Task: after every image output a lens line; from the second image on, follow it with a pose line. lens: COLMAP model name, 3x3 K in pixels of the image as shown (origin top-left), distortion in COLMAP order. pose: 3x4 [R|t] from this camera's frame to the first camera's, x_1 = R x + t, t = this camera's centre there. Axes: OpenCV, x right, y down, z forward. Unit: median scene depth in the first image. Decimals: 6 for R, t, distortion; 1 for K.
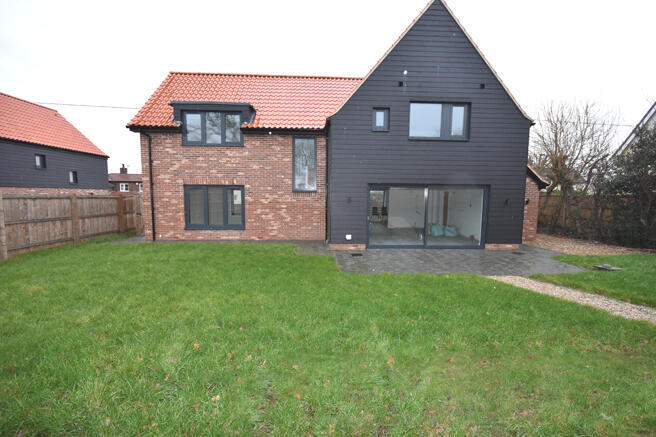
lens RADIAL K [[286.2, 0, 328.0], [0, 286.2, 218.5], [0, 0, 1]] dist [-0.000729, -0.000075]
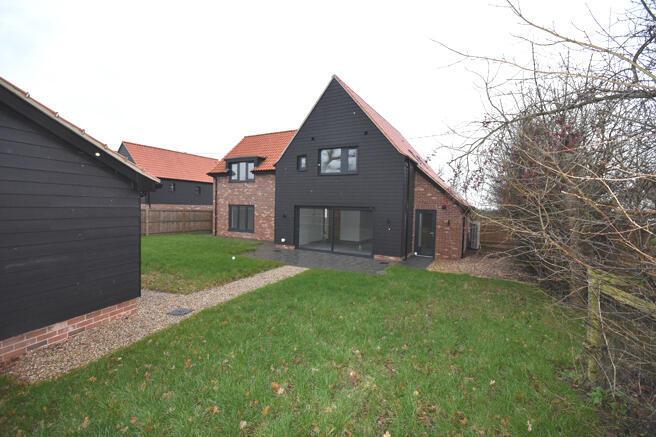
lens RADIAL K [[286.2, 0, 328.0], [0, 286.2, 218.5], [0, 0, 1]] dist [-0.000729, -0.000075]
pose [[0.850913, 0.034097, -0.524198, 0.932476], [-0.061225, 0.997528, -0.034499, -0.011354], [0.521726, 0.061450, 0.850897, -0.162208]]
